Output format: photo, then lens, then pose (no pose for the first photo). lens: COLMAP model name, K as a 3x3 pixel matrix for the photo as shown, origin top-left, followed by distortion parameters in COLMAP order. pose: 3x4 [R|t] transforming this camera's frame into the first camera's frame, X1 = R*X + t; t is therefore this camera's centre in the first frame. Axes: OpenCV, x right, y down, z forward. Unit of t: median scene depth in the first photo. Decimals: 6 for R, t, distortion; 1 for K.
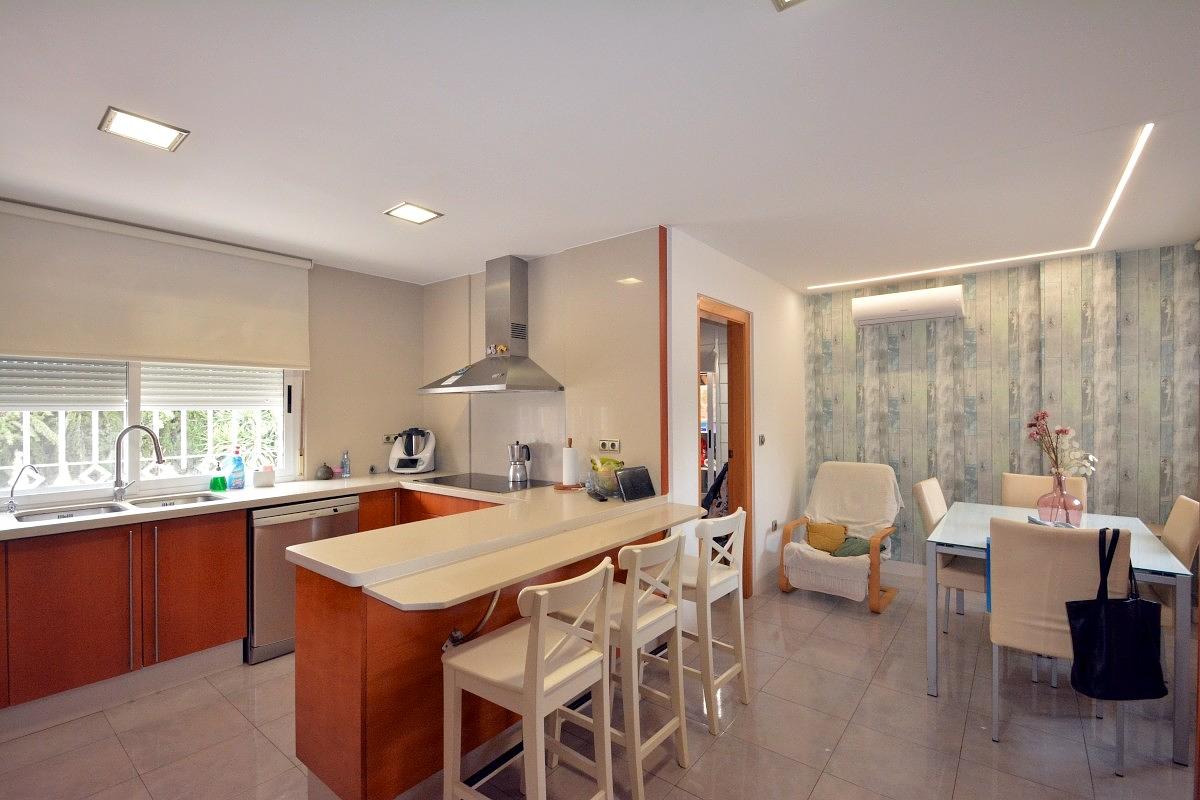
lens RADIAL K [[533.1, 0, 605.1], [0, 533.1, 399.7], [0, 0, 1]] dist [0.004206, -0.006132]
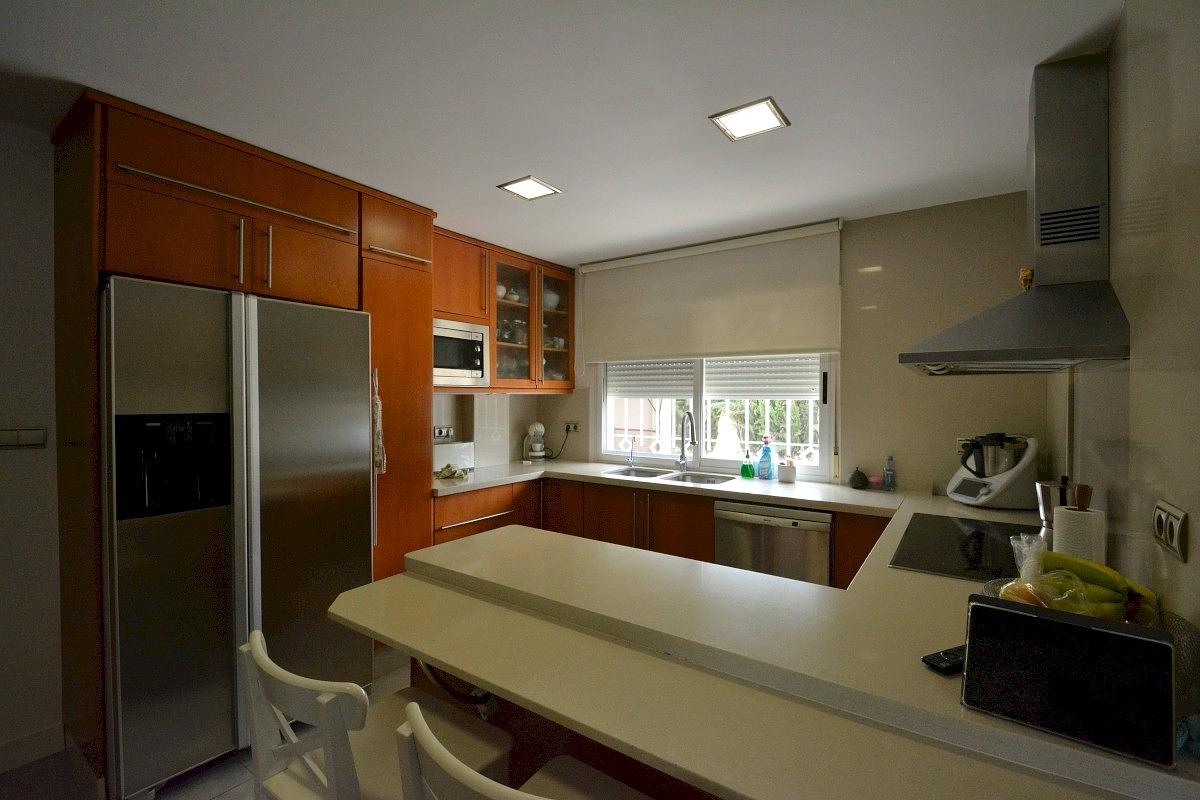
lens RADIAL K [[533.1, 0, 595.0], [0, 533.1, 402.4], [0, 0, 1]] dist [0.004206, -0.006132]
pose [[0.050748, 0.015256, -0.998595, 0.256185], [0.006632, 0.999856, 0.015613, 0.006184], [0.998689, -0.007415, 0.050639, 0.578878]]
